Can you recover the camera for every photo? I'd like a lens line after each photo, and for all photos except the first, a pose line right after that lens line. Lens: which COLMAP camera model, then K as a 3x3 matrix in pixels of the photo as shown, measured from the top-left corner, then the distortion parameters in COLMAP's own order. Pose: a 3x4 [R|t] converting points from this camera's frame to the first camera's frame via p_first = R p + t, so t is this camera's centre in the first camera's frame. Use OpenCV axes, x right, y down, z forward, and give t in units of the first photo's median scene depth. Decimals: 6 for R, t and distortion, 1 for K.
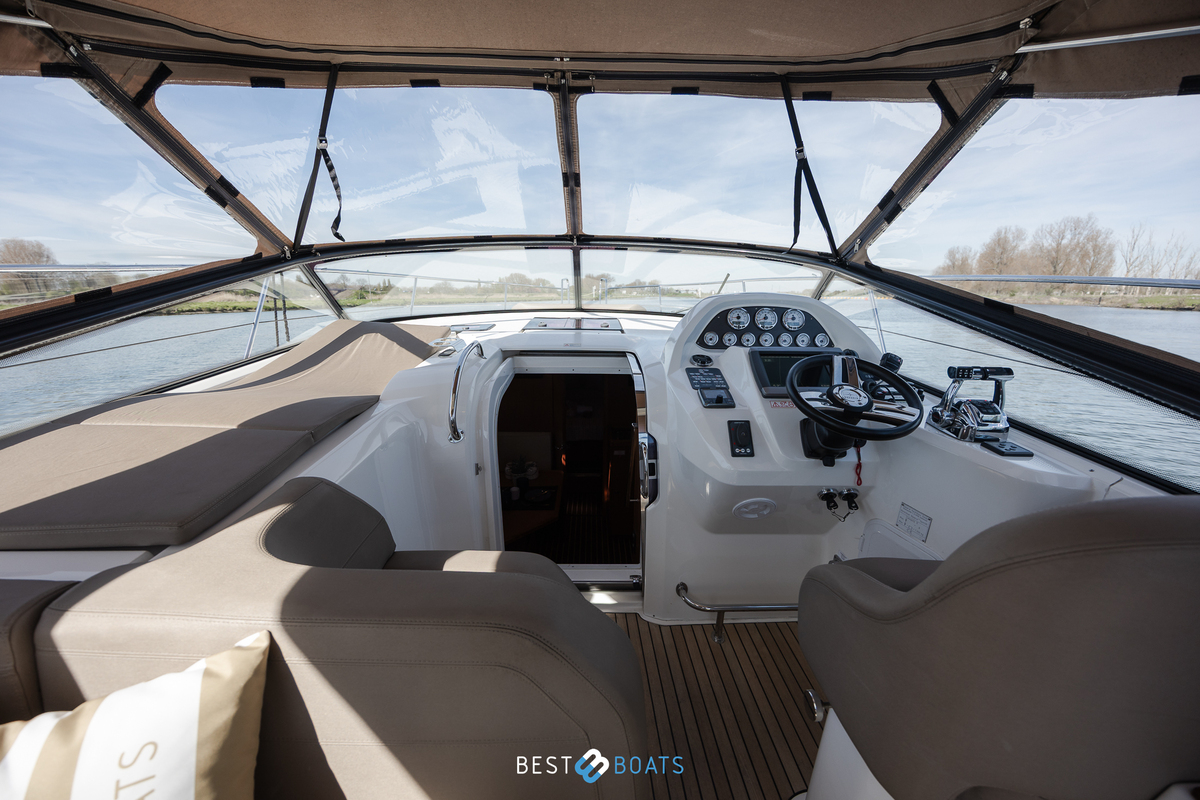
lens RADIAL K [[463.4, 0, 600.0], [0, 463.4, 400.0], [0, 0, 1]] dist [0.000202, -0.000310]
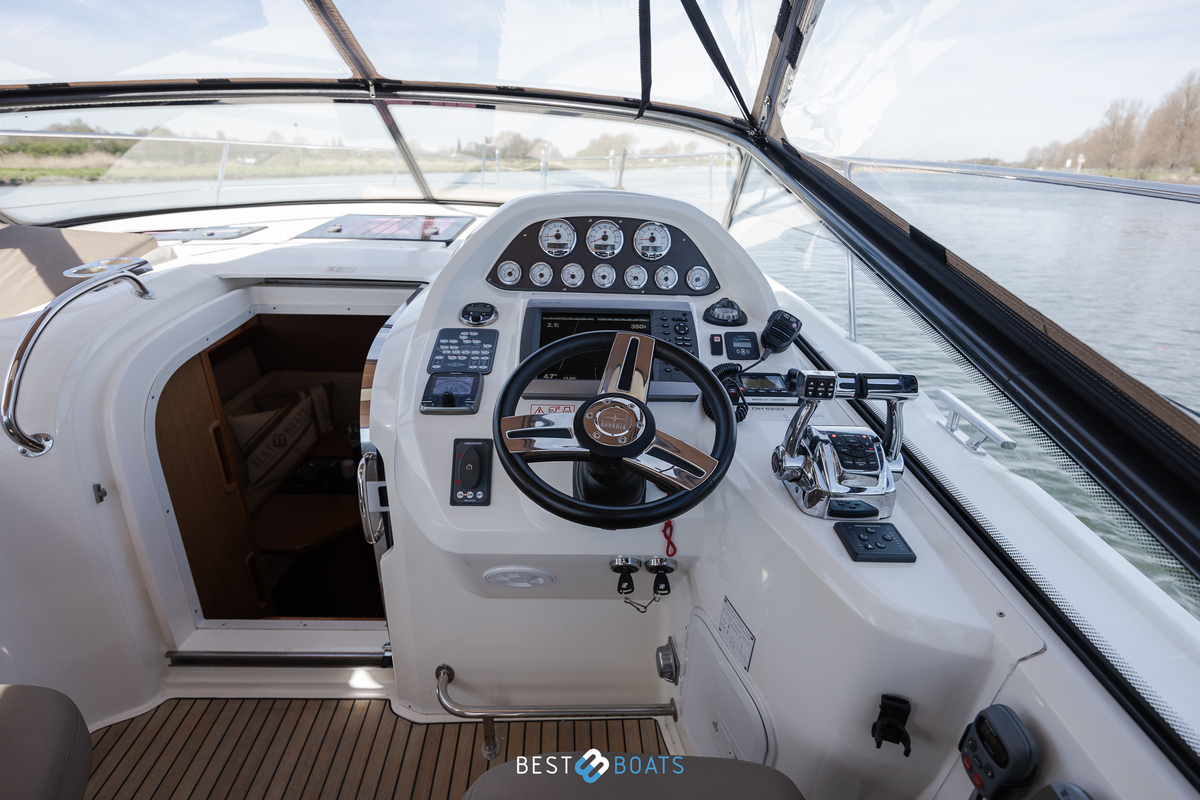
lens RADIAL K [[578.5, 0, 604.5], [0, 578.5, 400.5], [0, 0, 1]] dist [-0.002559, 0.000004]
pose [[0.999908, 0.011432, 0.007360, 0.406539], [-0.012492, 0.986146, 0.165408, -0.108258], [-0.005367, -0.165485, 0.986198, 0.279153]]
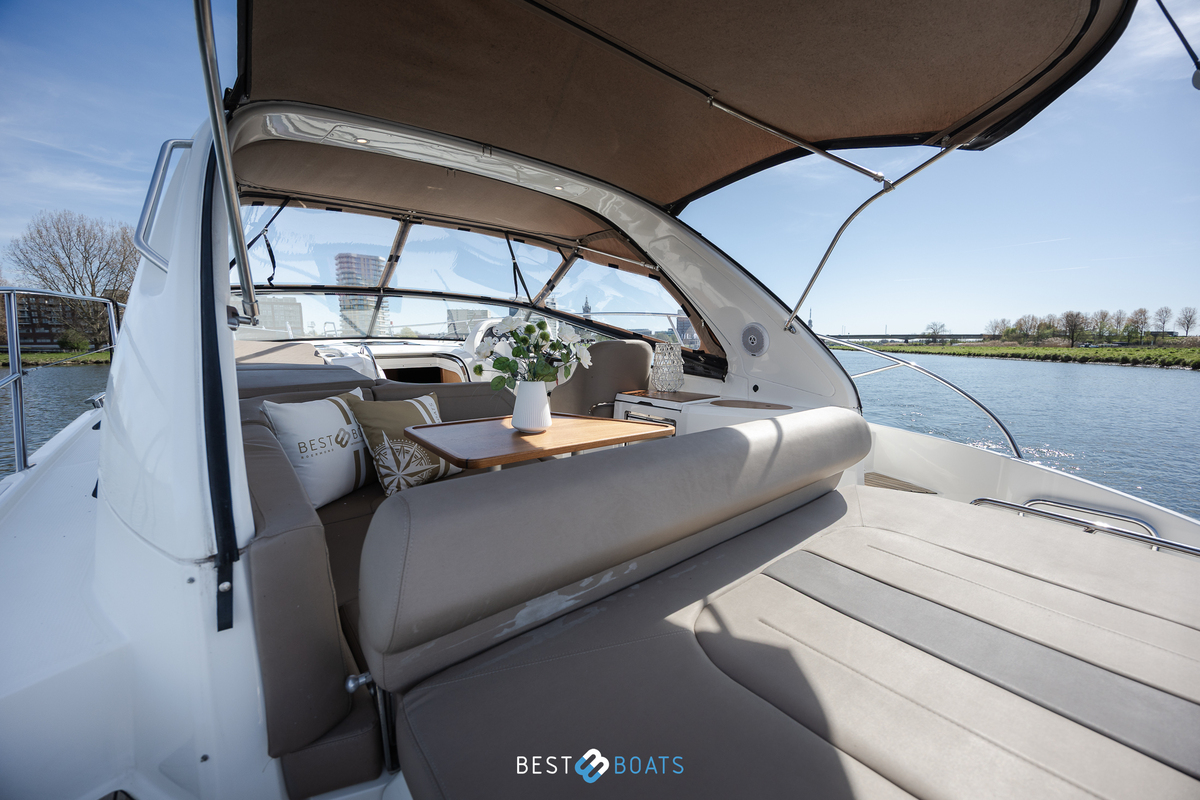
lens RADIAL K [[468.3, 0, 606.2], [0, 468.3, 403.7], [0, 0, 1]] dist [-0.001525, 0.000044]
pose [[0.782582, -0.101795, 0.614169, -0.766261], [0.165326, 0.985100, -0.047385, 0.389837], [-0.600195, 0.138621, 0.787750, -1.096396]]
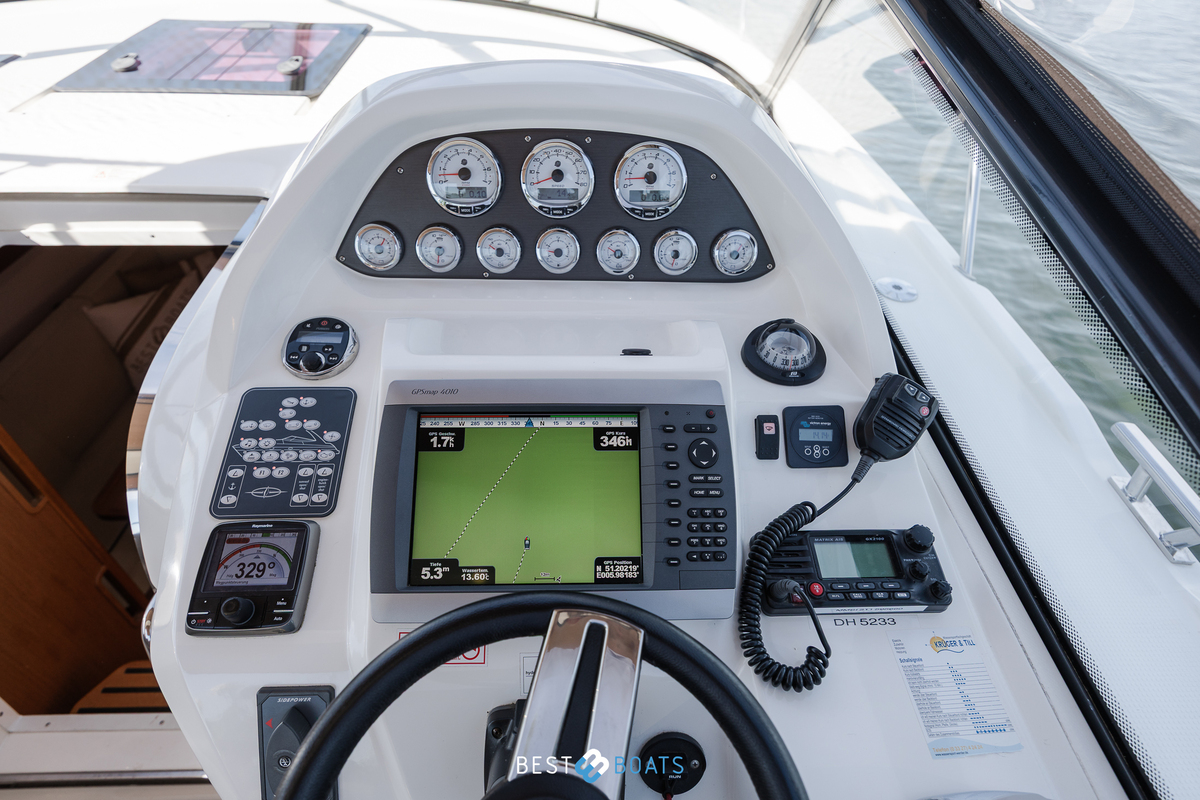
lens RADIAL K [[637.1, 0, 600.0], [0, 637.1, 400.0], [0, 0, 1]] dist [0.000088, 0.000179]
pose [[0.999922, 0.003278, 0.012034, 0.437119], [-0.008558, 0.882235, 0.470732, -0.278128], [-0.009074, -0.470799, 0.882194, 0.652666]]
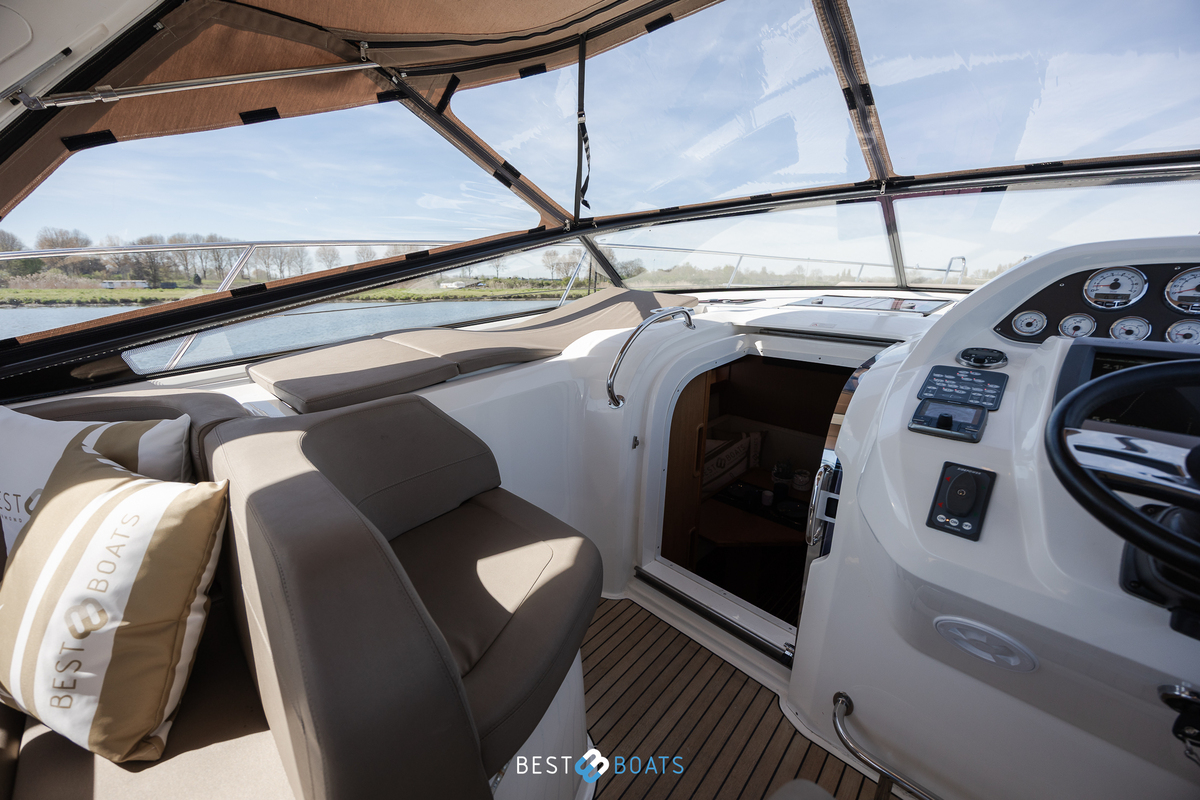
lens RADIAL K [[460.6, 0, 596.9], [0, 460.6, 400.8], [0, 0, 1]] dist [-0.000695, -0.000470]
pose [[0.698252, 0.186965, -0.691005, 0.314285], [-0.171725, 0.980853, 0.091863, -0.004211], [0.694949, 0.054519, 0.716989, 0.292195]]
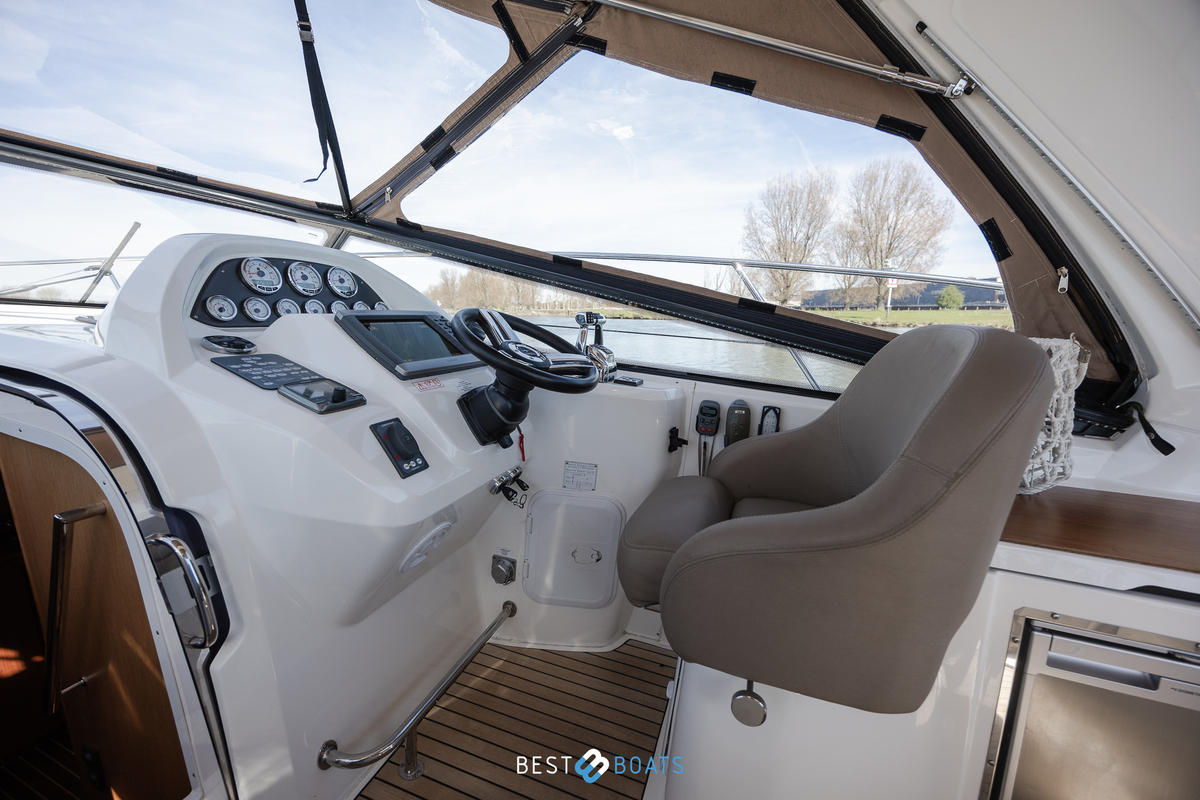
lens RADIAL K [[456.1, 0, 597.3], [0, 456.1, 403.2], [0, 0, 1]] dist [-0.002512, -0.000294]
pose [[0.366513, -0.185292, 0.911776, -0.125835], [0.208965, 0.971327, 0.113395, 0.010451], [-0.906643, 0.148969, 0.394724, 0.454708]]
